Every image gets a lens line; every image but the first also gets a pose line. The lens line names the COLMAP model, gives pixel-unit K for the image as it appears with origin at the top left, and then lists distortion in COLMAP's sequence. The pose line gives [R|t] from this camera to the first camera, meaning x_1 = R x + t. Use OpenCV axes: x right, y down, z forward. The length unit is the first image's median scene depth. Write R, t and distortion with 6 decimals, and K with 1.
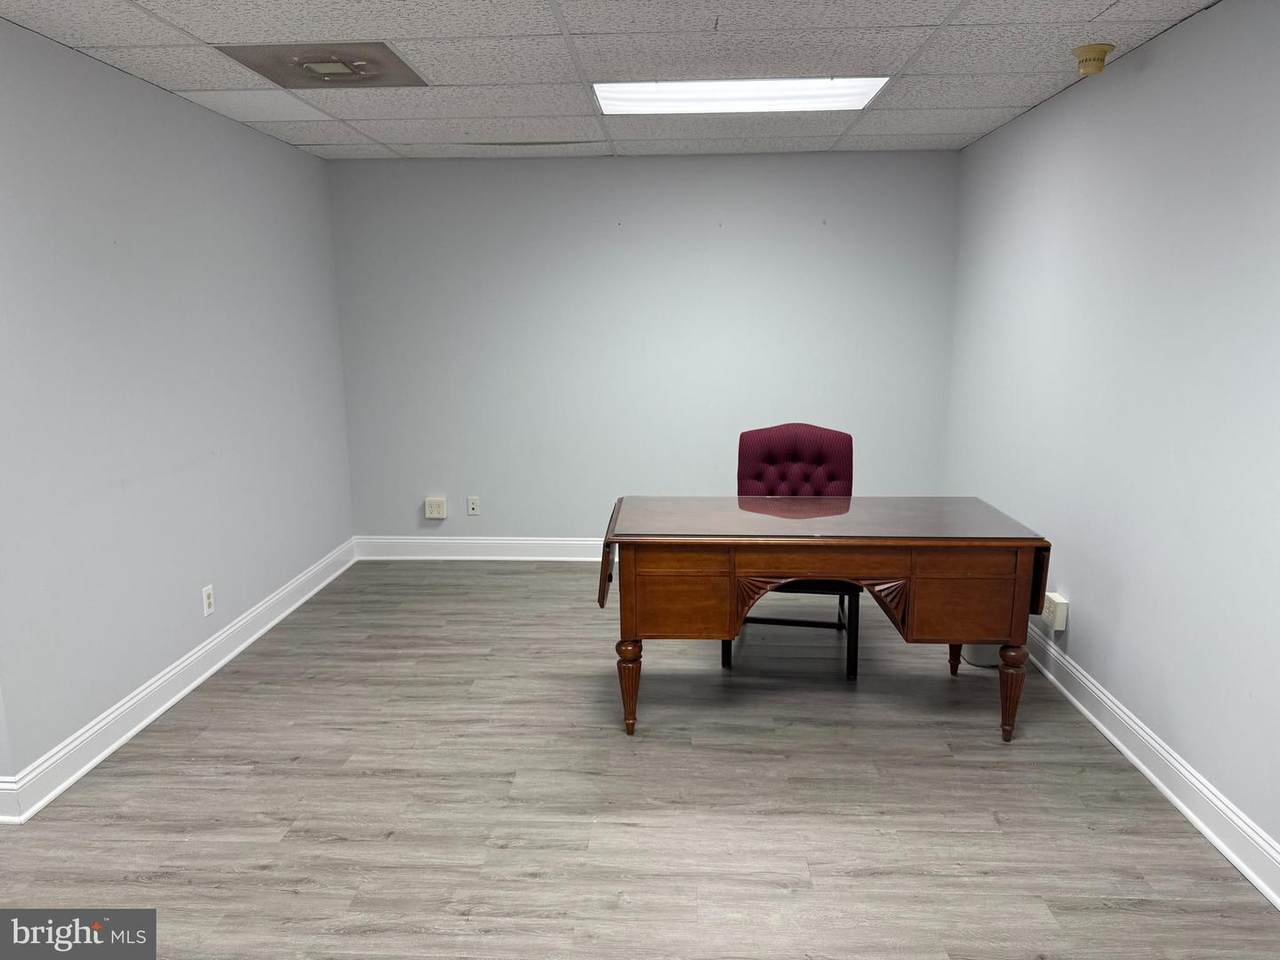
lens RADIAL K [[897.9, 0, 639.0], [0, 897.9, 481.9], [0, 0, 1]] dist [0.009372, -0.011801]
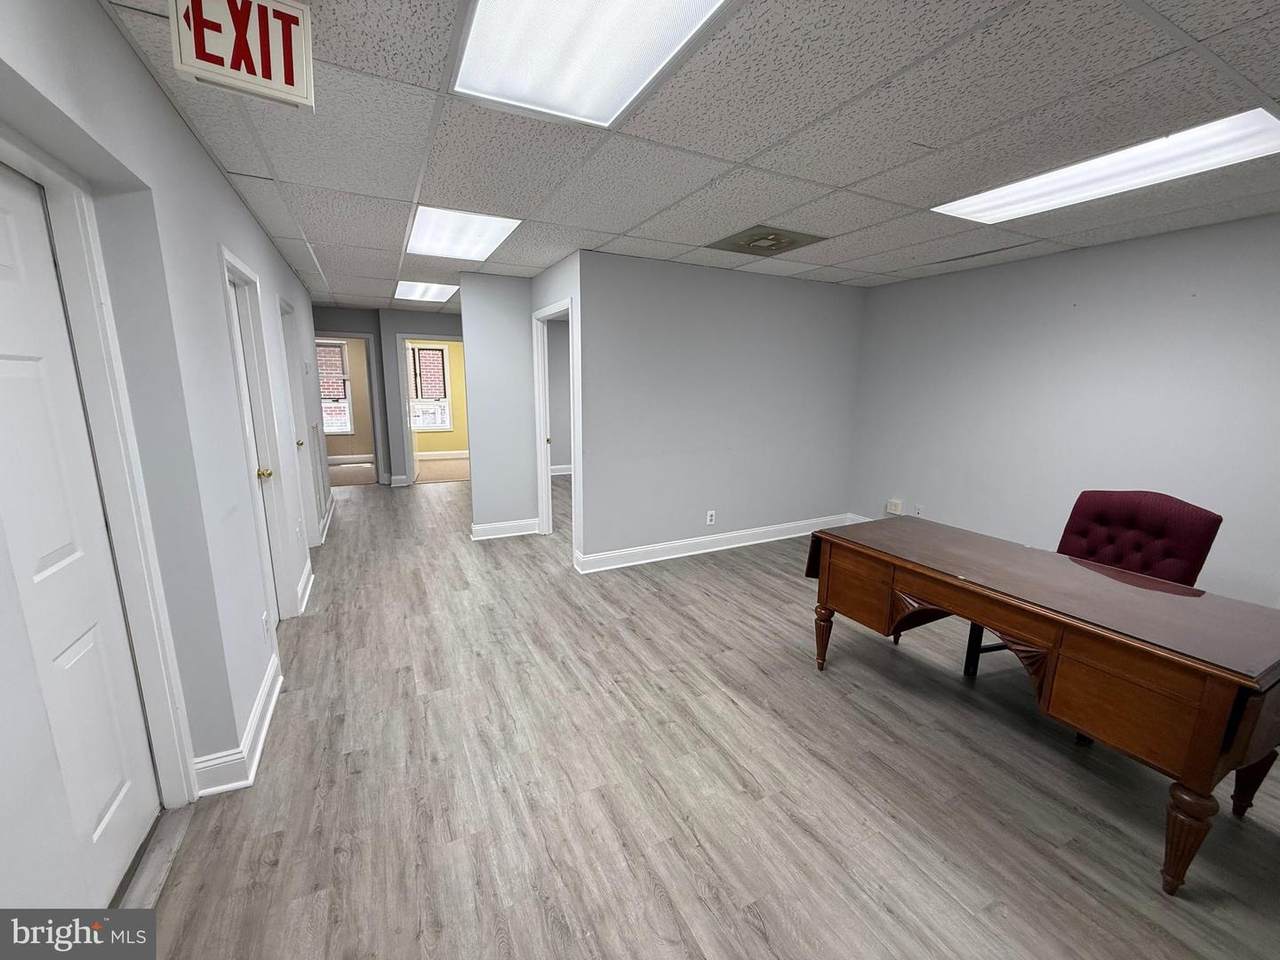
lens RADIAL K [[514.9, 0, 641.4], [0, 514.9, 479.7], [0, 0, 1]] dist [-0.002463, -0.000186]
pose [[0.500059, 0.175531, -0.848015, 0.523089], [-0.175551, 0.979458, 0.099219, -0.051366], [0.848011, 0.099254, 0.520601, 0.312408]]
